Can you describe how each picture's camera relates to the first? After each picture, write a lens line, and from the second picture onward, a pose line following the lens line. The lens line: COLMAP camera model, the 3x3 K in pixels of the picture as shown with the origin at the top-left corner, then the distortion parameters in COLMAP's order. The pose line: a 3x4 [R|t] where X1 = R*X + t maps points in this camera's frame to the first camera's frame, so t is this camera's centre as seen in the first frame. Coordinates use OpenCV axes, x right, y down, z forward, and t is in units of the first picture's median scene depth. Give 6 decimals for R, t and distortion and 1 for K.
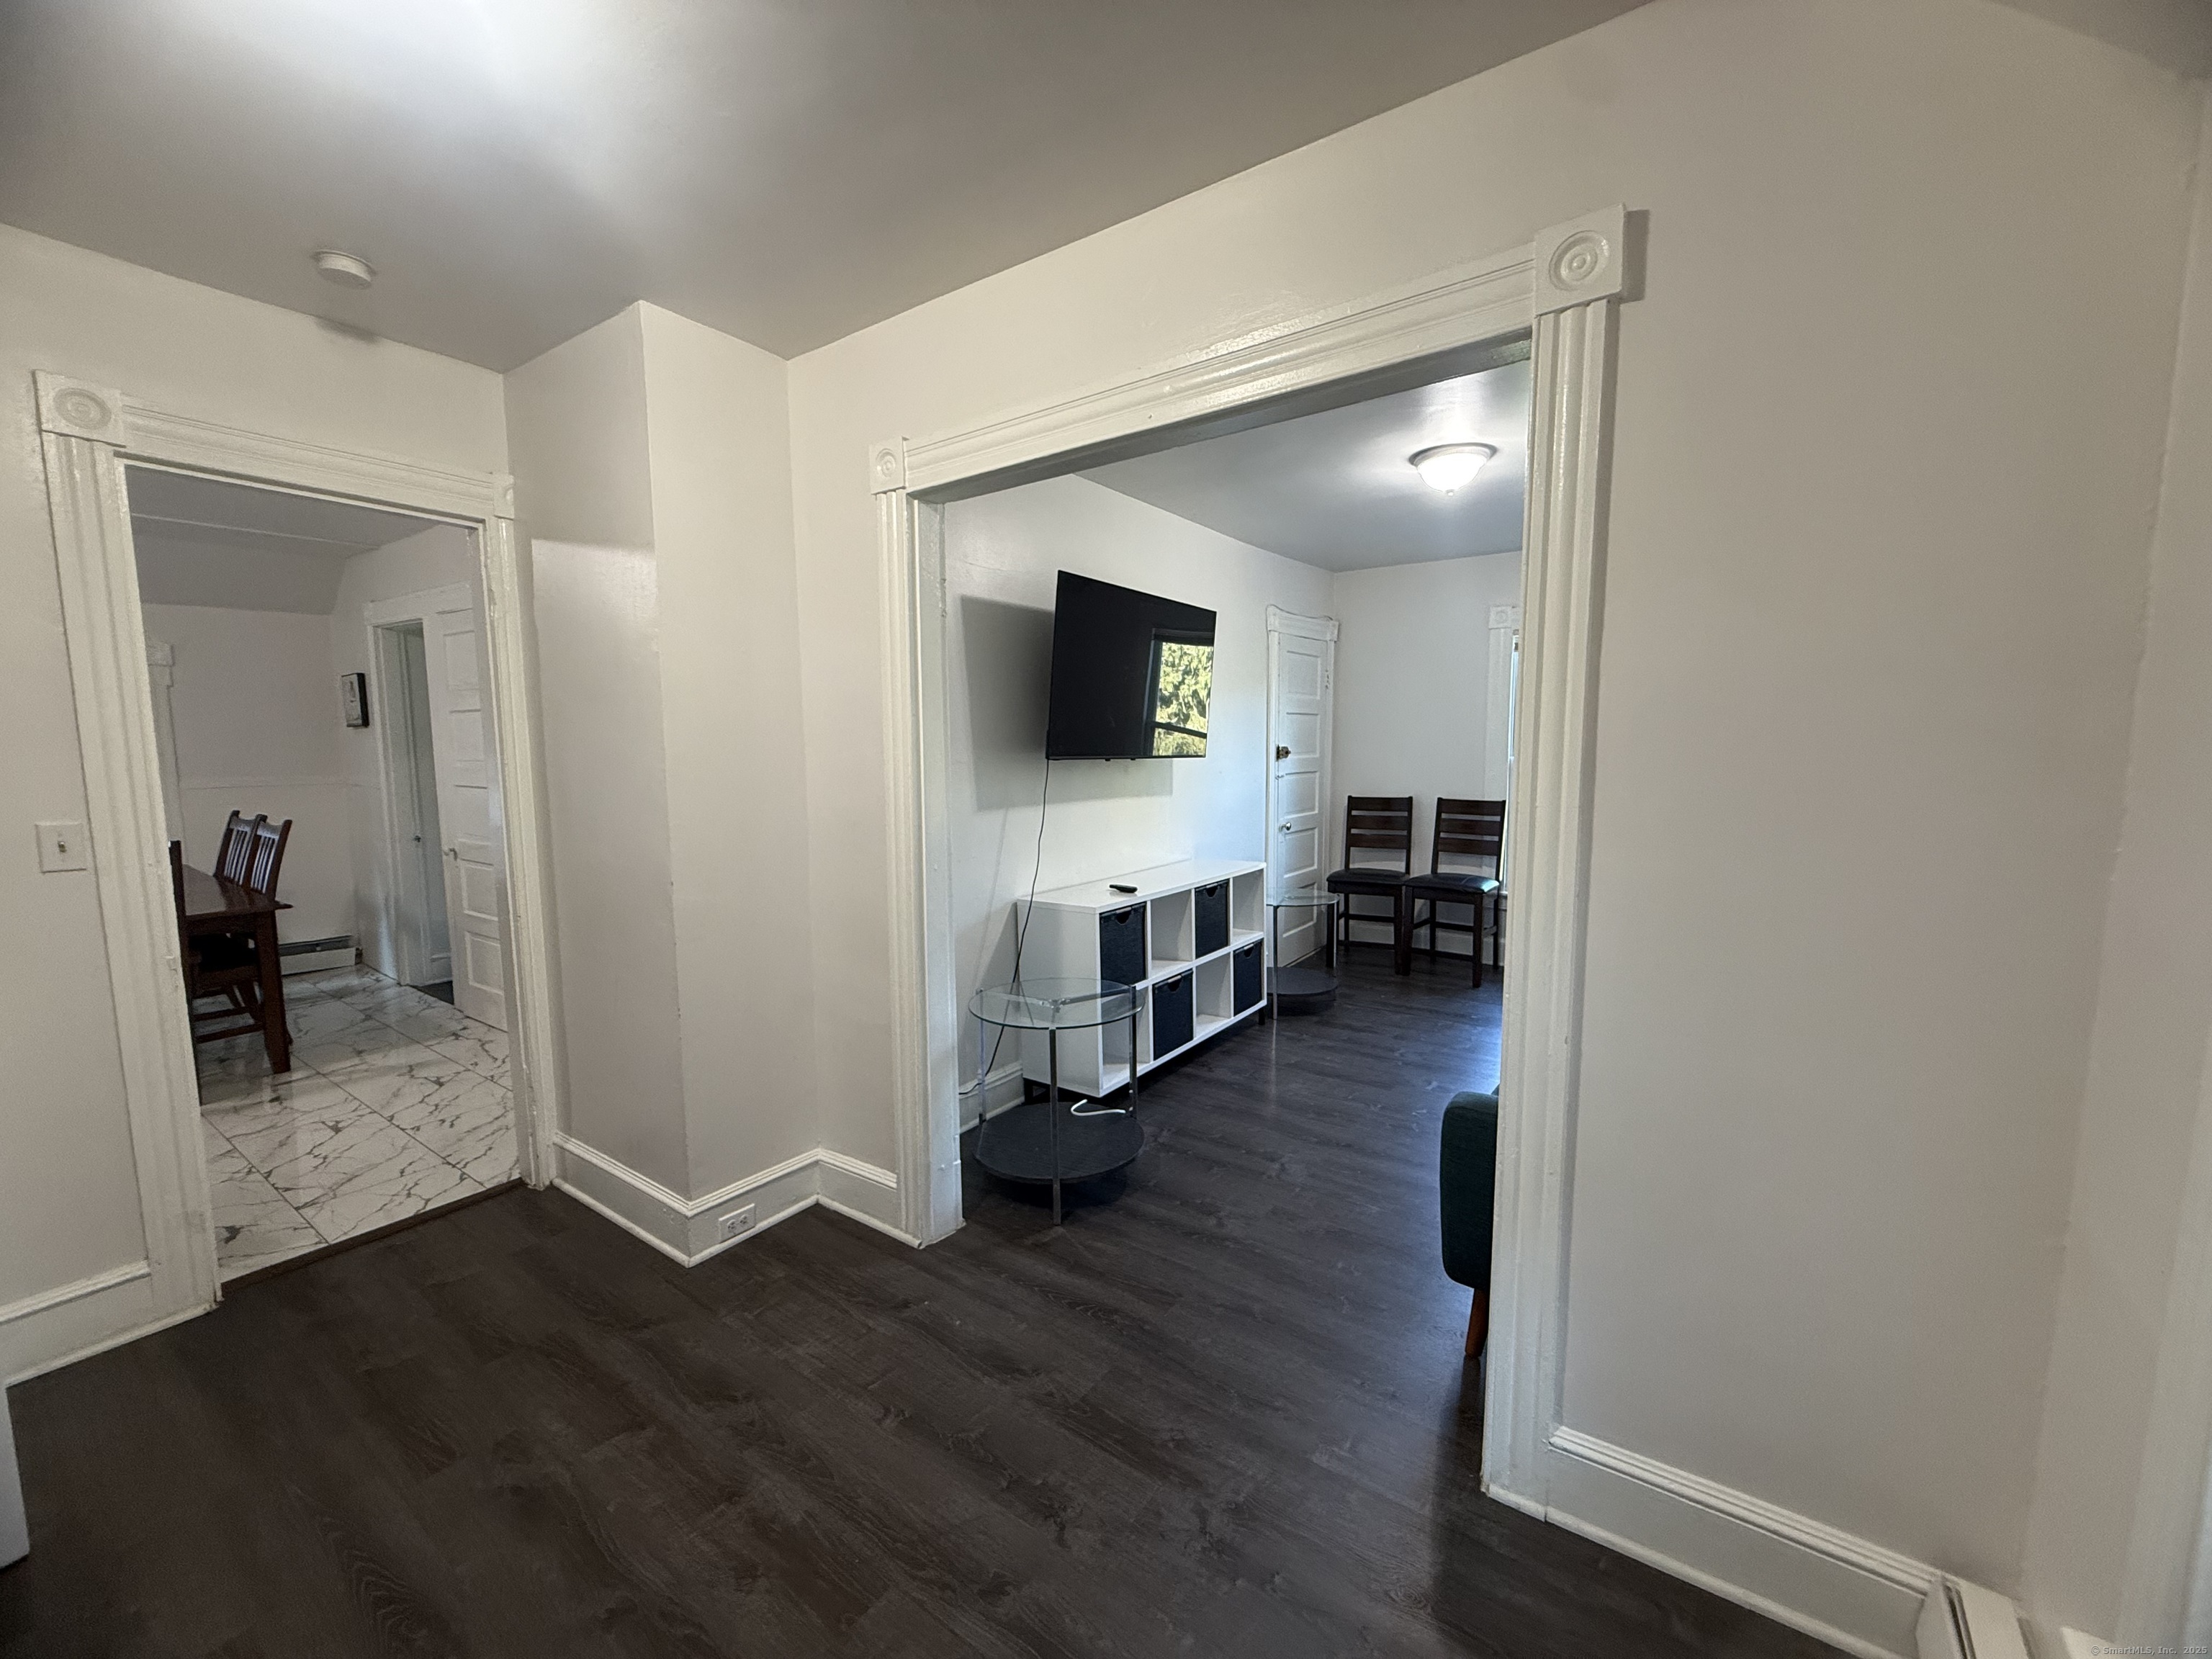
lens RADIAL K [[882.0, 0, 1102.2], [0, 882.0, 826.5], [0, 0, 1]] dist [0.001400, 0.000025]
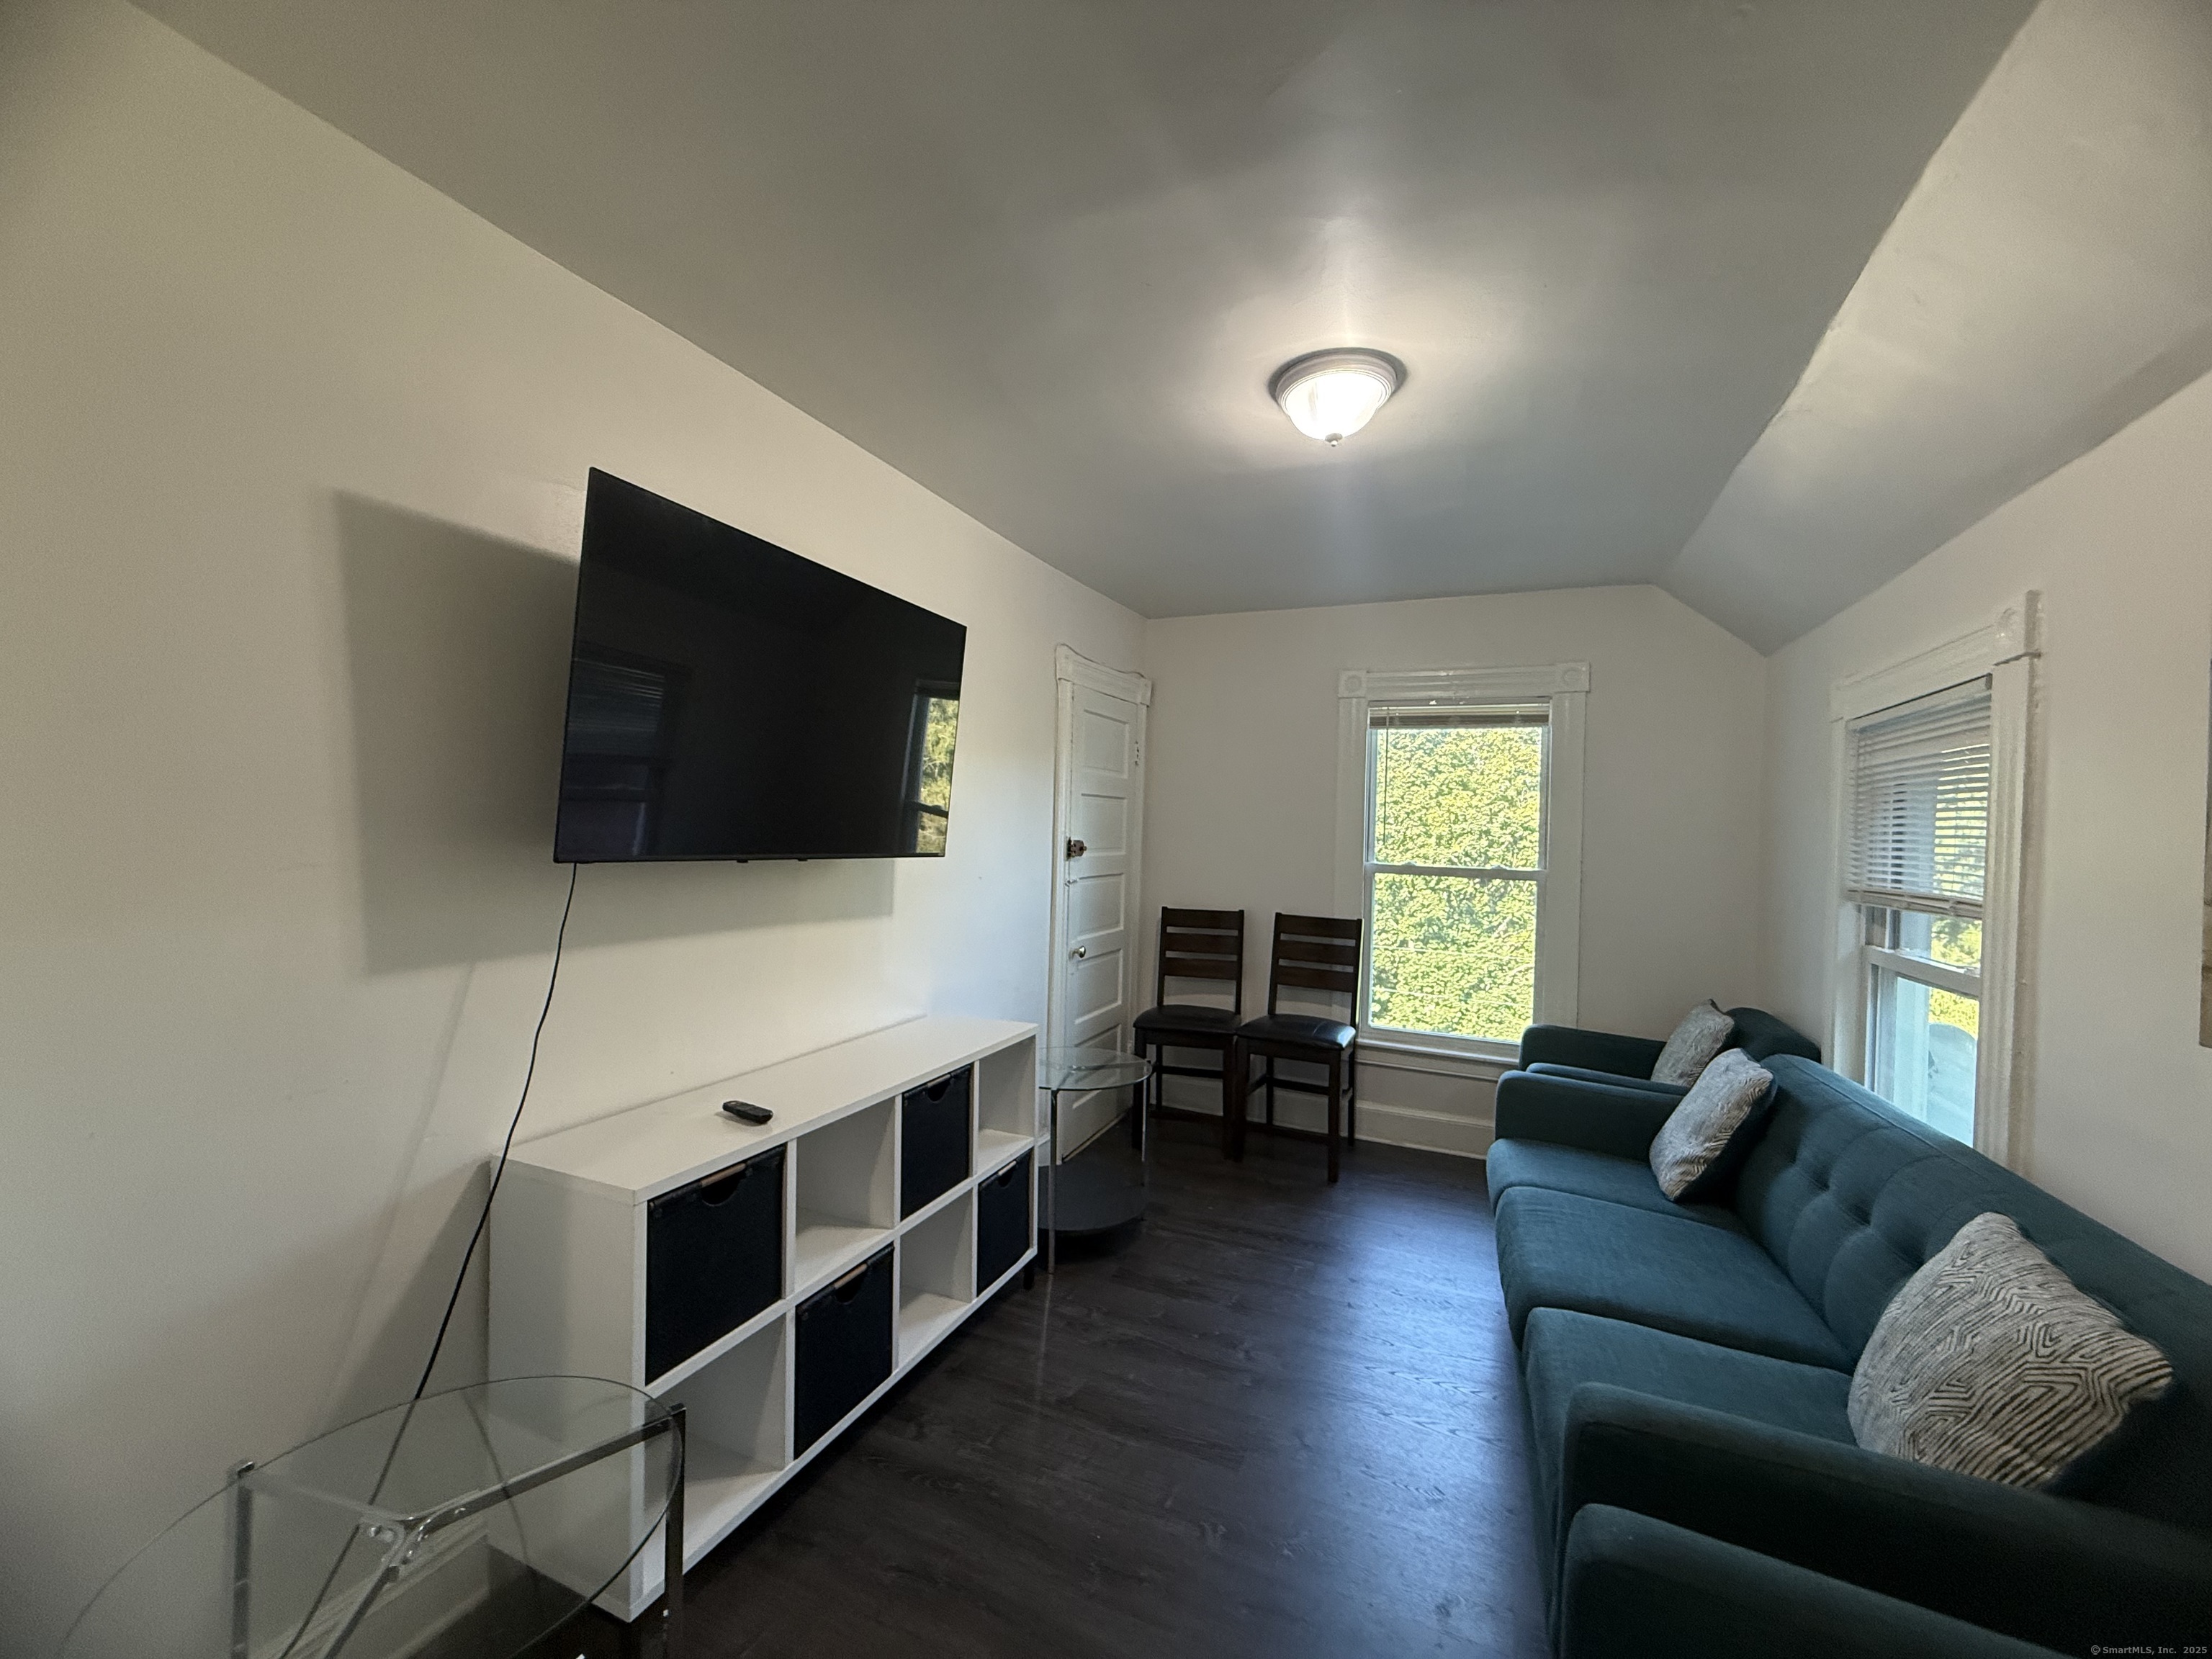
lens RADIAL K [[882.0, 0, 1102.2], [0, 882.0, 826.5], [0, 0, 1]] dist [0.001400, 0.000025]
pose [[0.977843, 0.033517, 0.206638, 0.084834], [-0.013538, 0.995158, -0.097350, -0.035393], [-0.208900, 0.092396, 0.973562, 0.325488]]
